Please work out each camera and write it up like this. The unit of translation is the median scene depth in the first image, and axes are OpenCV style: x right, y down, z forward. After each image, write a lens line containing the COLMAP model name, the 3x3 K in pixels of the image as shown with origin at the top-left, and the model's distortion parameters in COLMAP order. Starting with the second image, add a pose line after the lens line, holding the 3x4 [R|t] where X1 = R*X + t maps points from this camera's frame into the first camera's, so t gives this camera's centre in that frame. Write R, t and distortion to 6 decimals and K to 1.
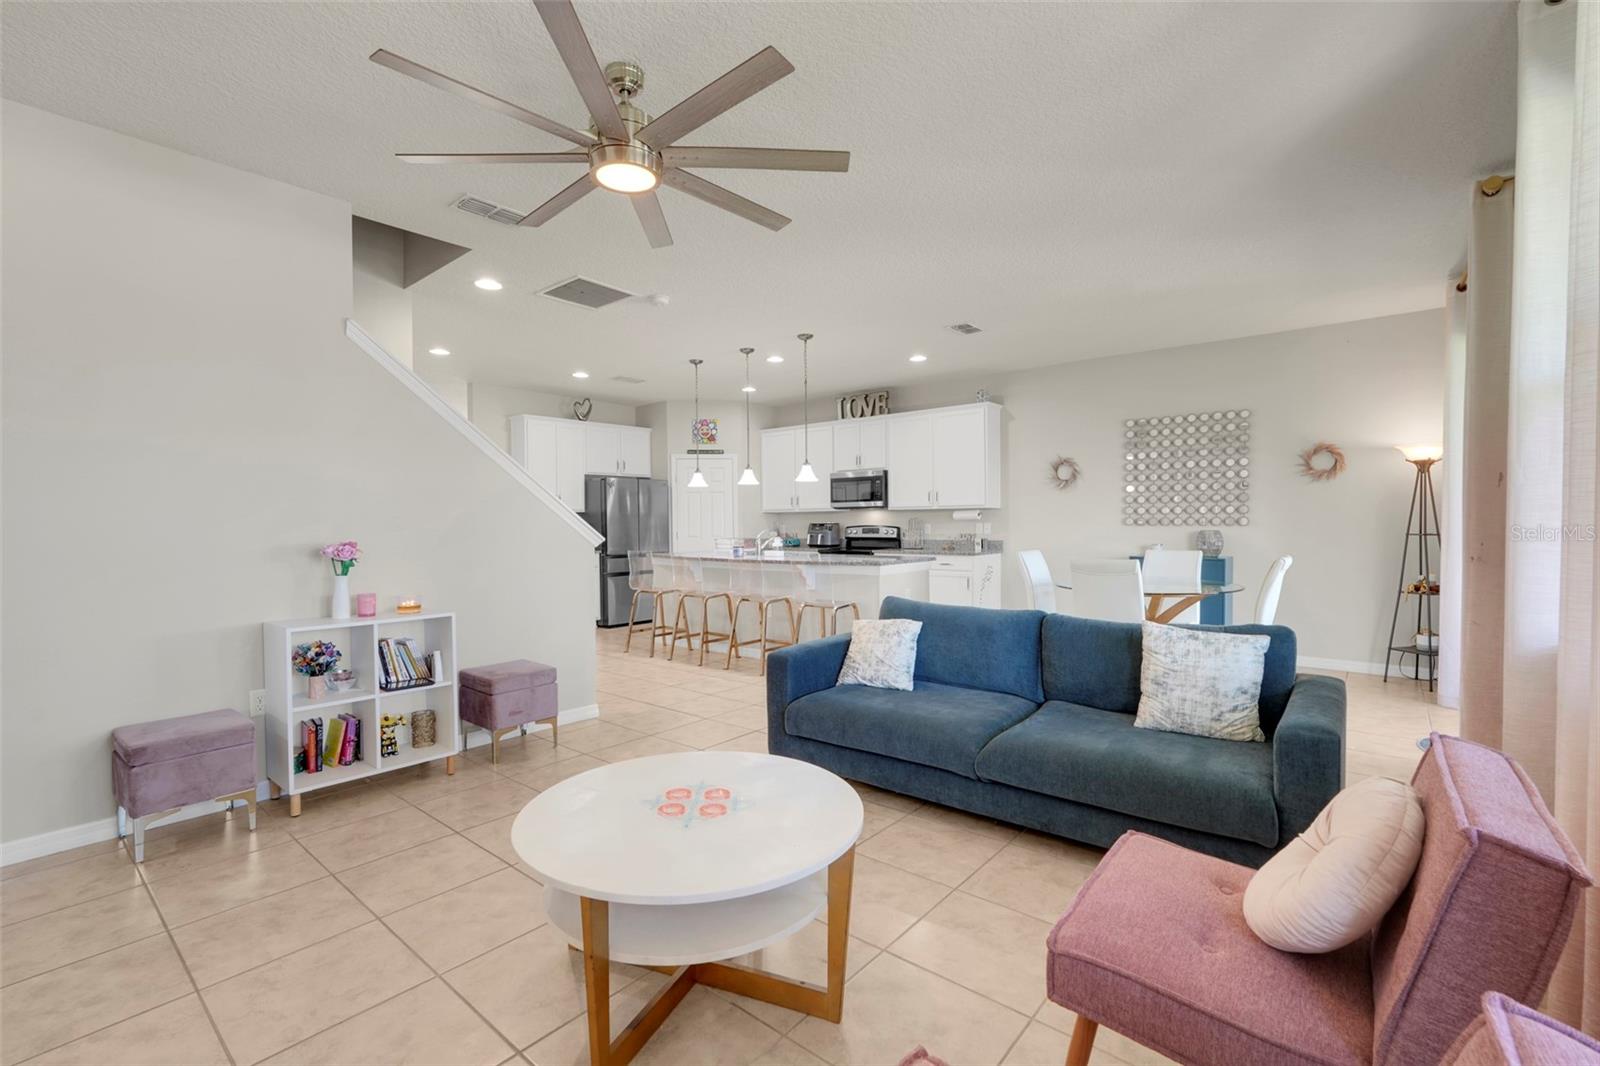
lens RADIAL K [[697.8, 0, 796.6], [0, 697.8, 532.3], [0, 0, 1]] dist [-0.010953, 0.005071]
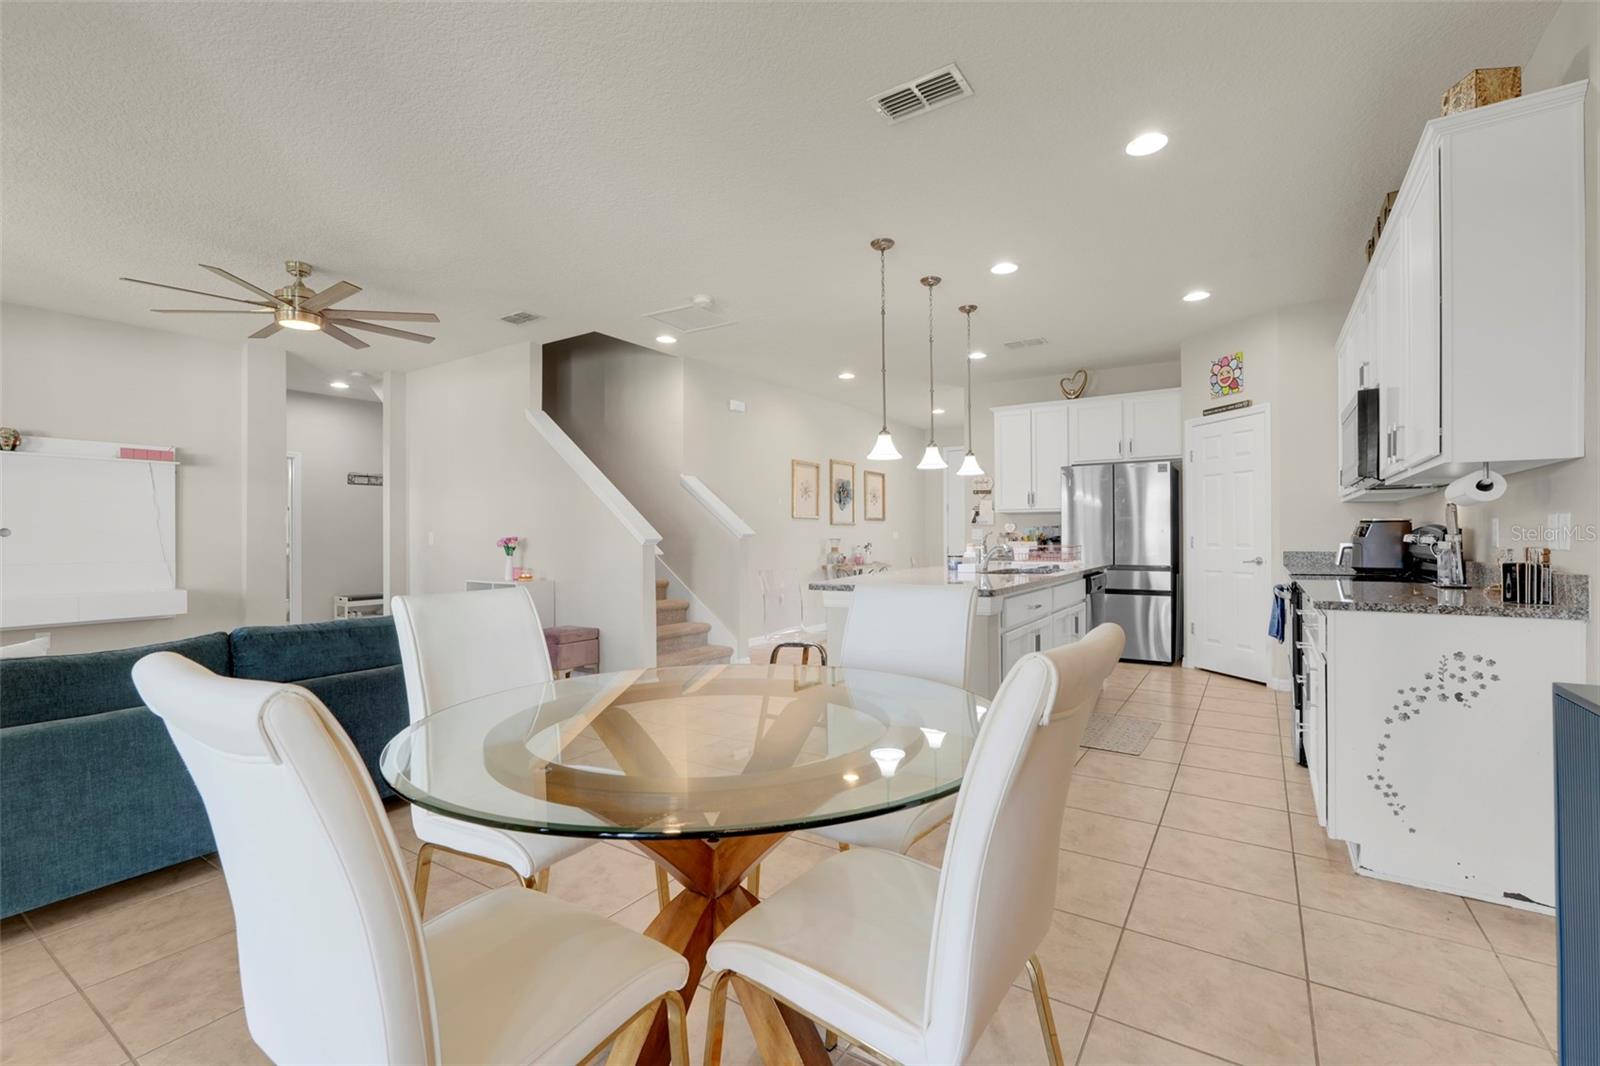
lens RADIAL K [[697.8, 0, 801.7], [0, 697.8, 529.8], [0, 0, 1]] dist [-0.010953, 0.005071]
pose [[0.120408, -0.000464, -0.992724, 0.485767], [-0.012849, 0.999915, -0.002026, -0.001228], [0.992641, 0.013000, 0.120392, 0.609732]]
